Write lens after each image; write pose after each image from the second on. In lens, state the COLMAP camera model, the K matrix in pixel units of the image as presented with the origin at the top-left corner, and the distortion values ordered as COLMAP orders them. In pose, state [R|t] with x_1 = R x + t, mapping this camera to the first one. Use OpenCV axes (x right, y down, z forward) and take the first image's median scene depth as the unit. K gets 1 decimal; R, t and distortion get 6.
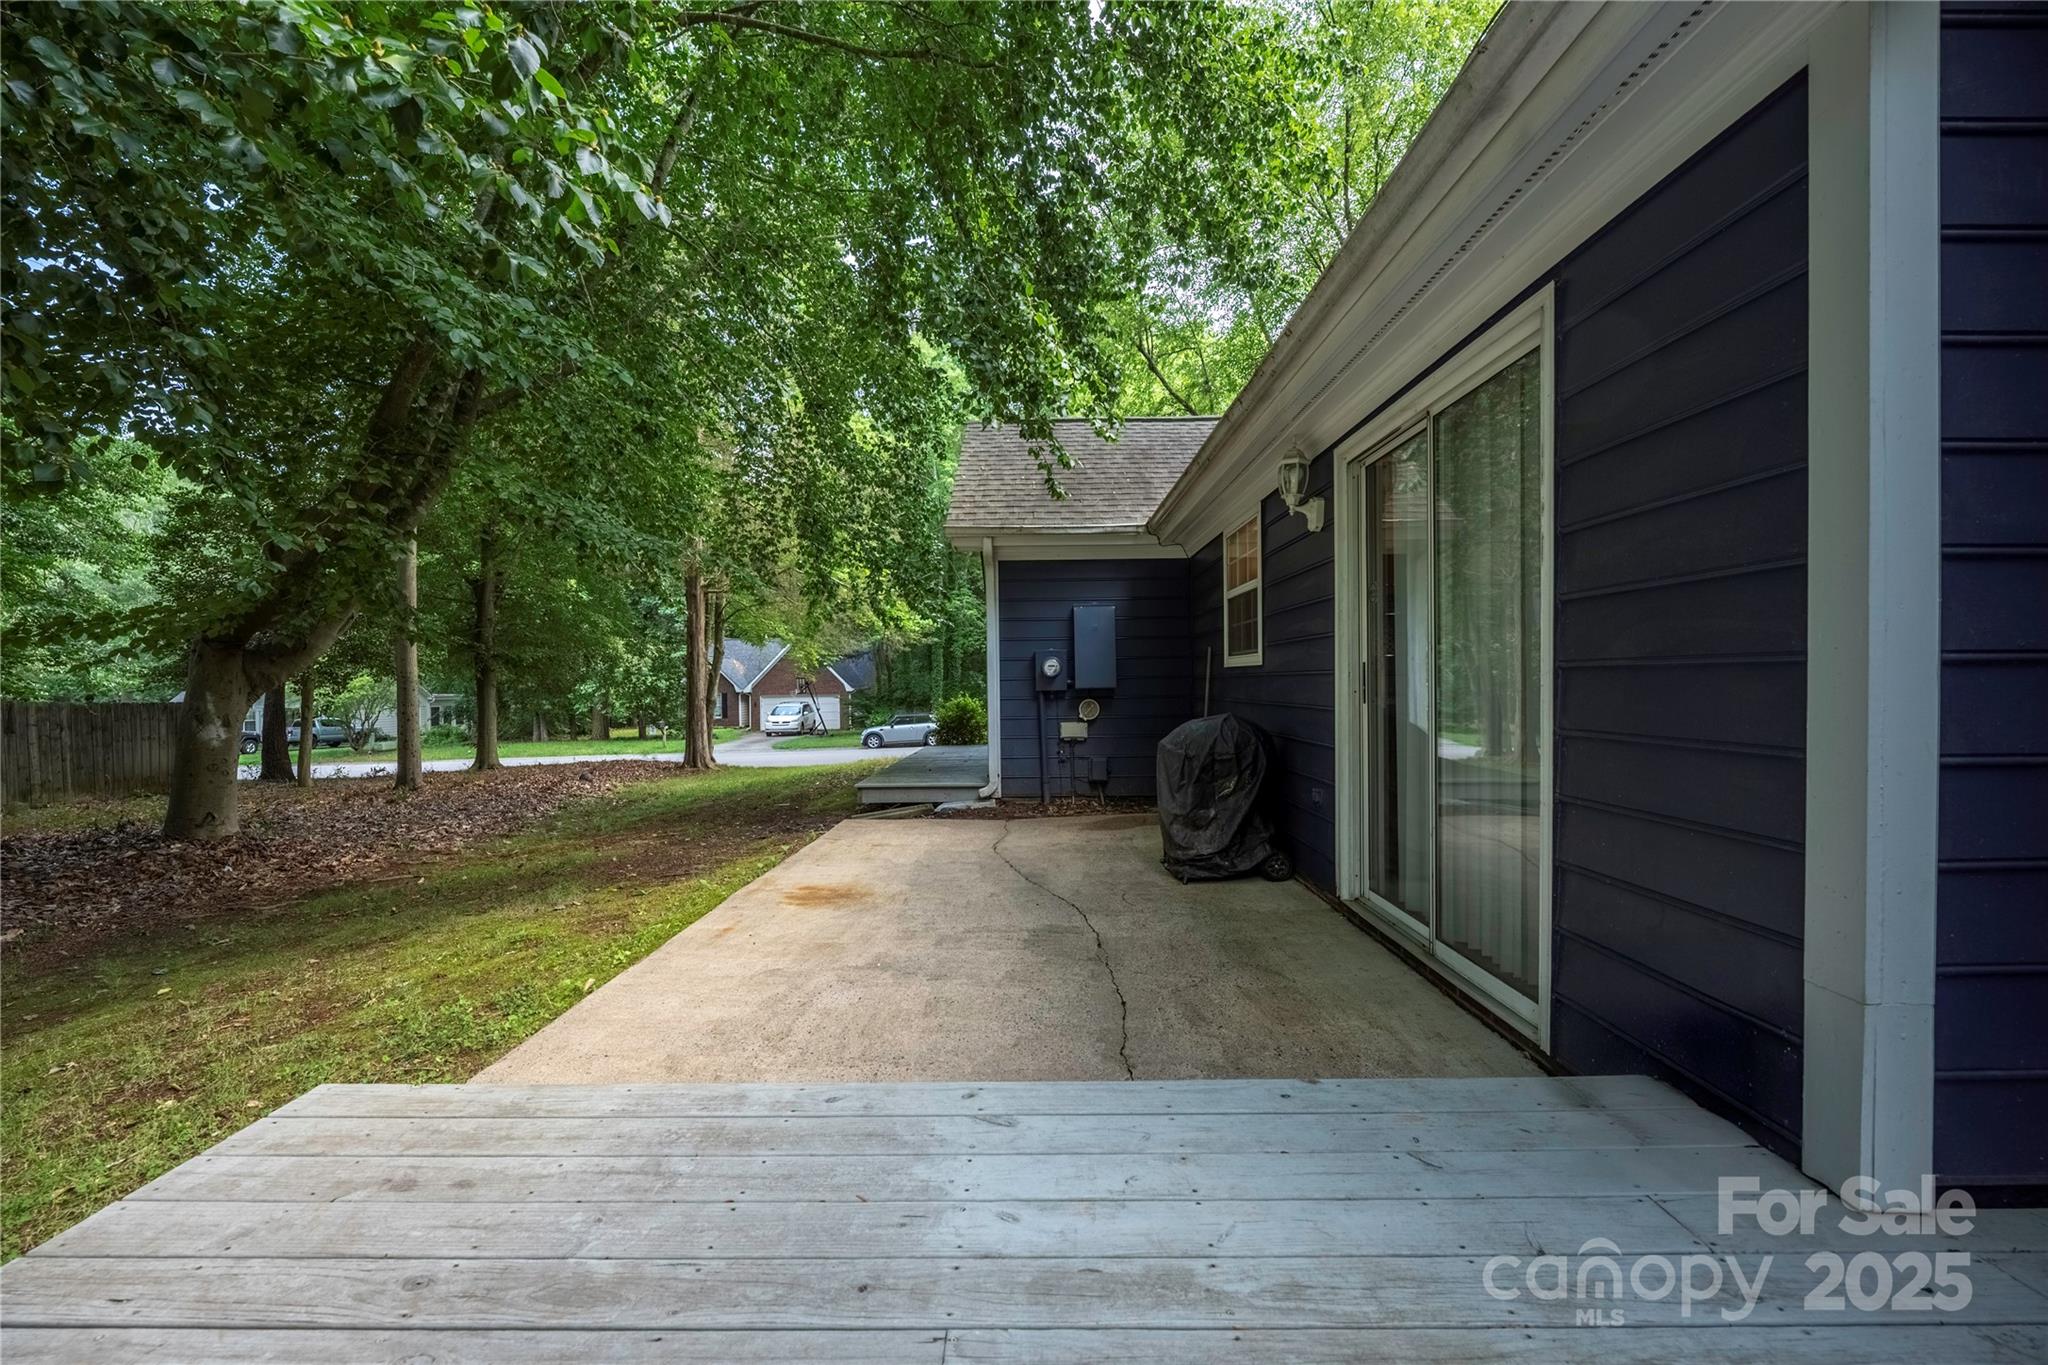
lens RADIAL K [[813.2, 0, 1019.0], [0, 813.2, 692.8], [0, 0, 1]] dist [-0.006063, 0.000360]
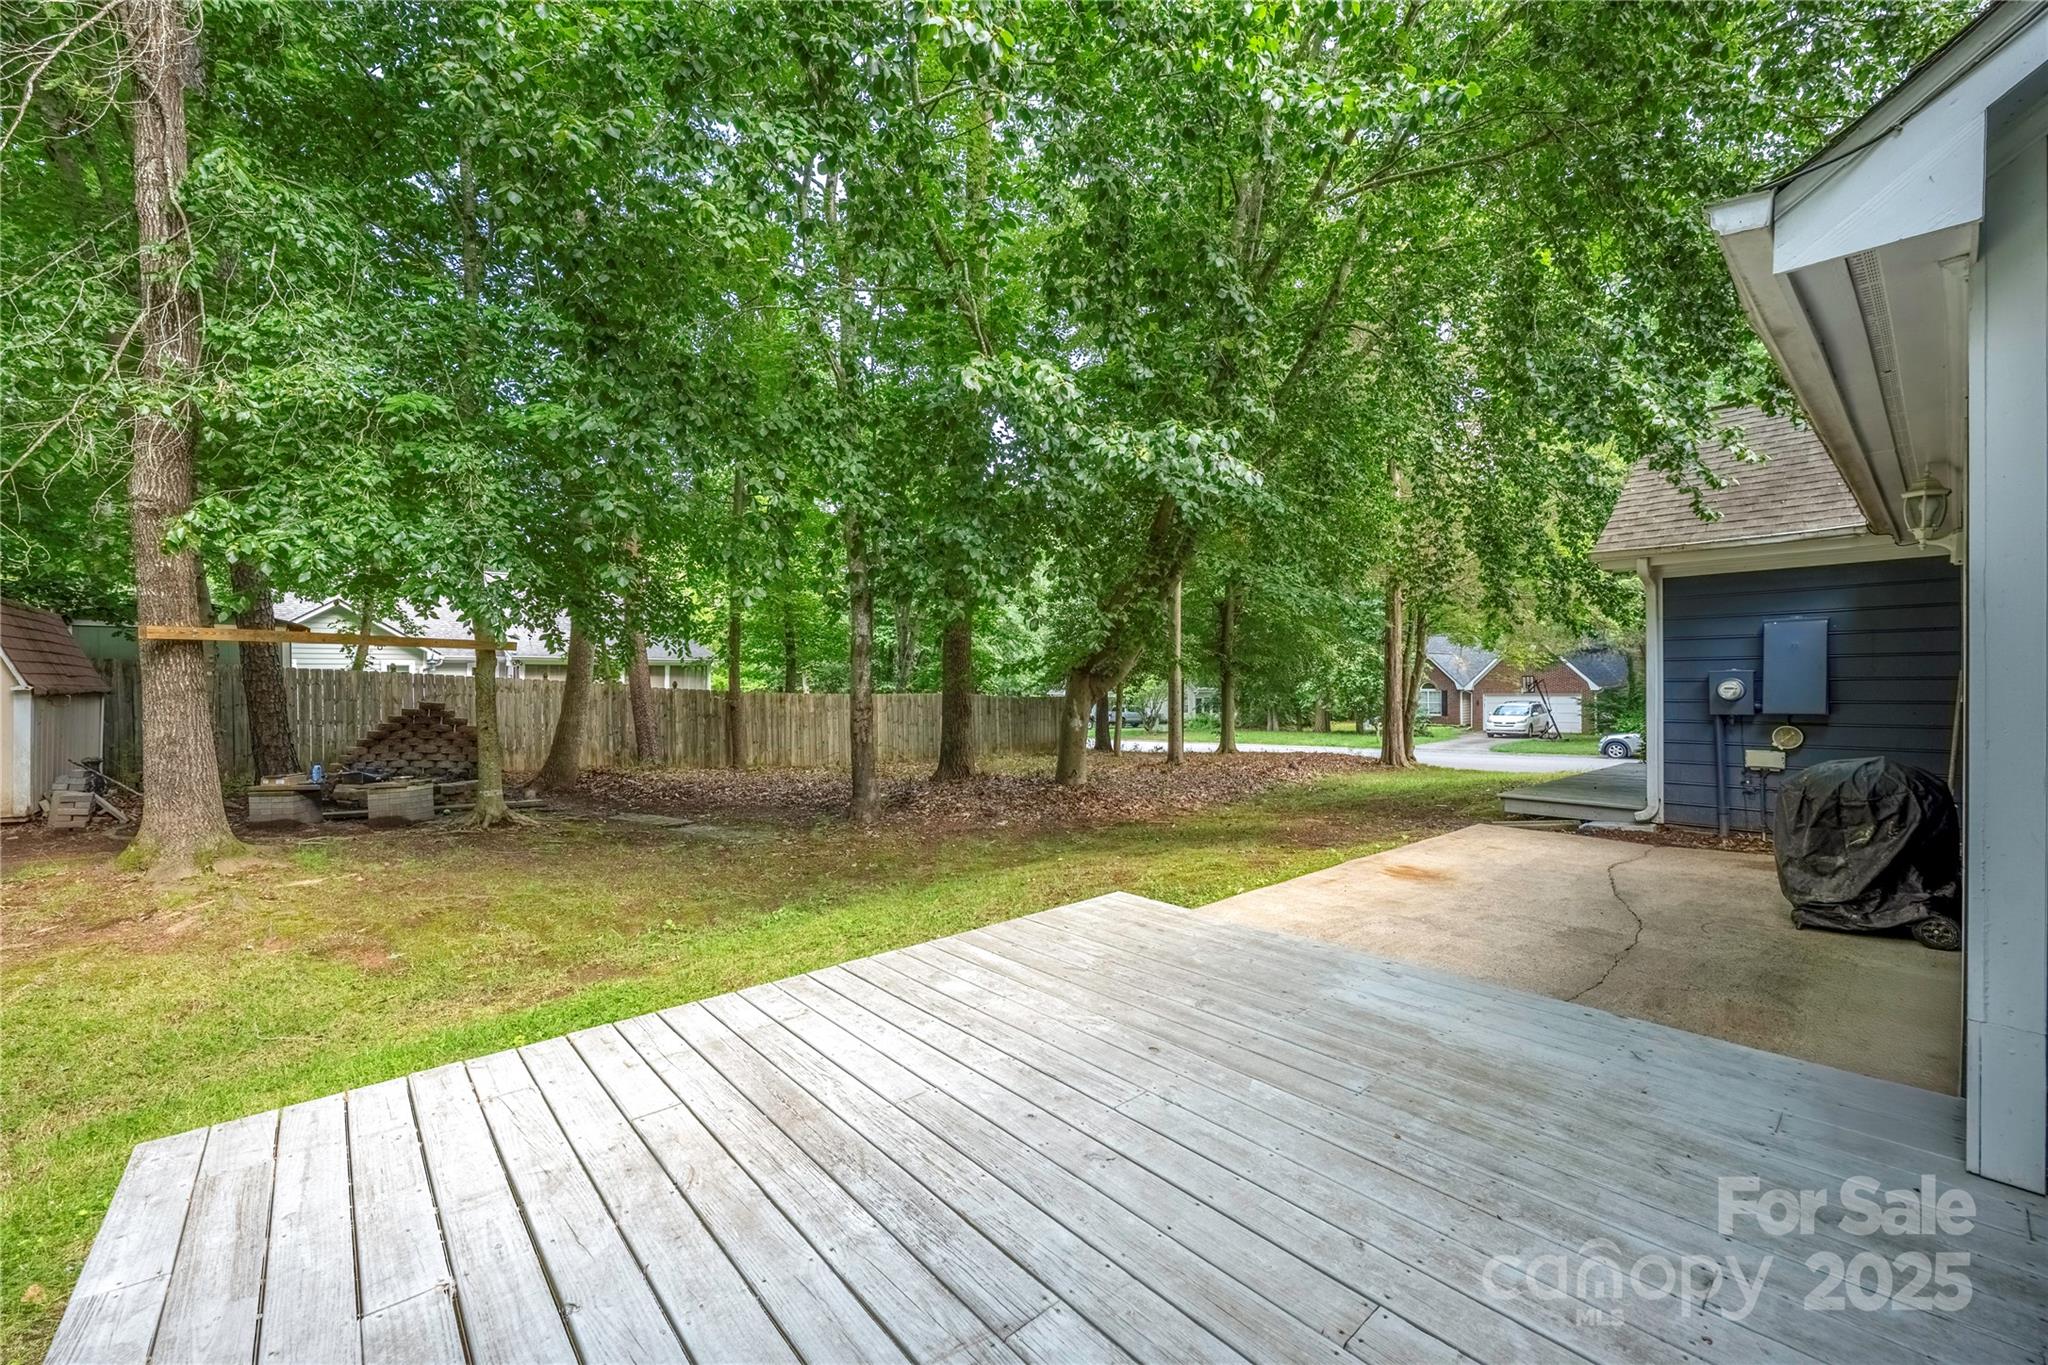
lens RADIAL K [[813.2, 0, 1019.0], [0, 813.2, 692.8], [0, 0, 1]] dist [-0.006063, 0.000360]
pose [[0.663619, 0.014856, -0.747923, 0.190153], [-0.007829, 0.999886, 0.012914, -0.033030], [0.748030, -0.002714, 0.663659, -0.212004]]
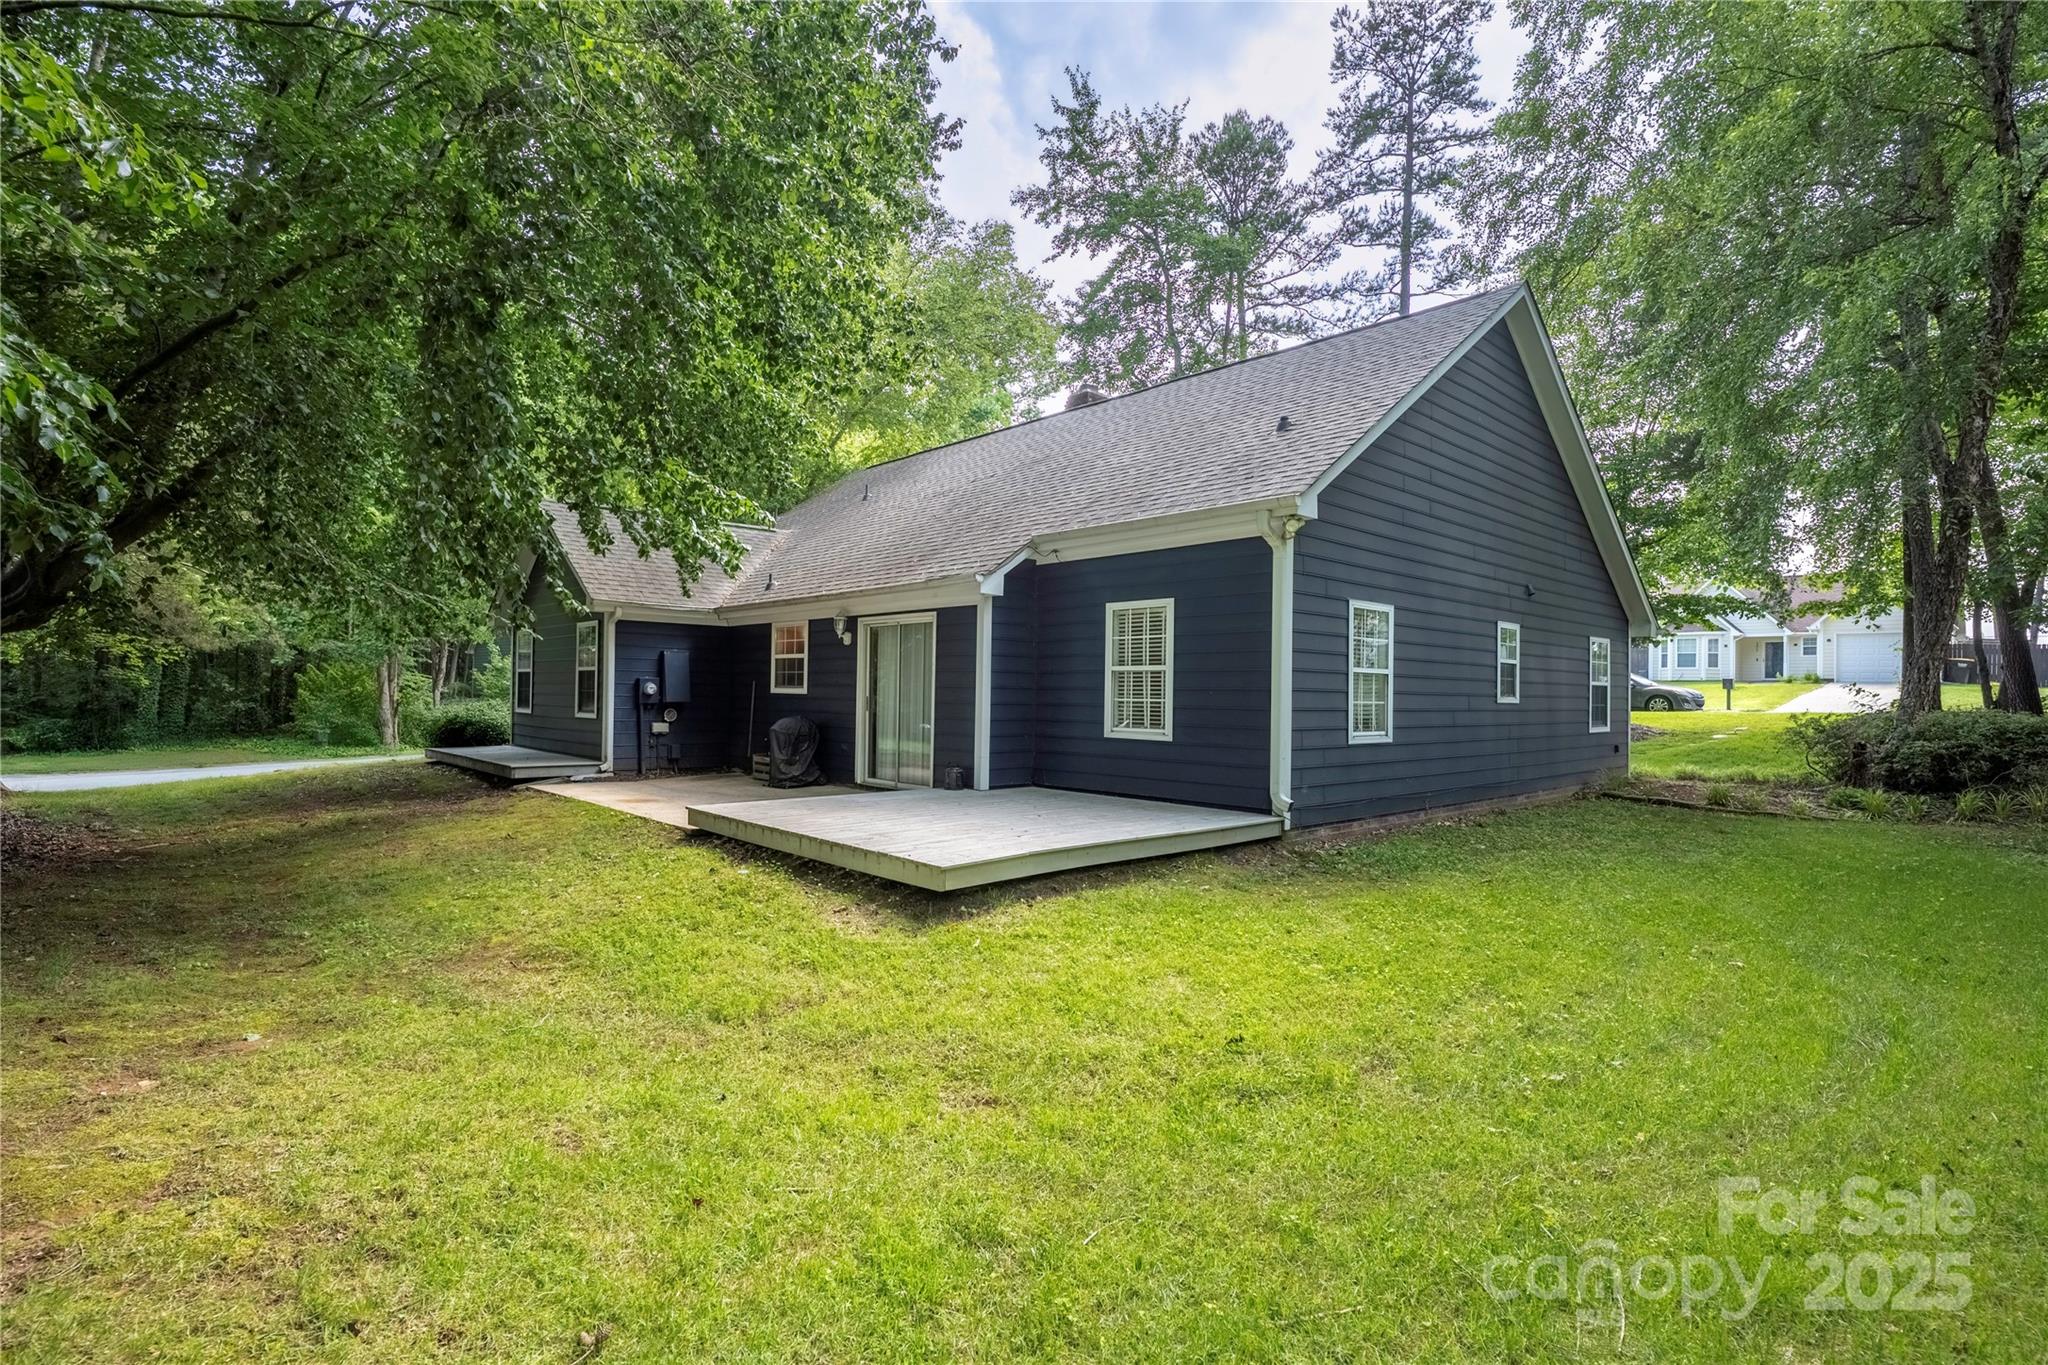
lens RADIAL K [[998.5, 0, 1023.4], [0, 998.5, 707.8], [0, 0, 1]] dist [-0.003556, -0.000040]
pose [[0.716515, 0.012996, 0.697451, -0.807460], [-0.014501, 0.999888, -0.003734, 0.003505], [-0.697421, -0.007438, 0.716623, -0.932526]]
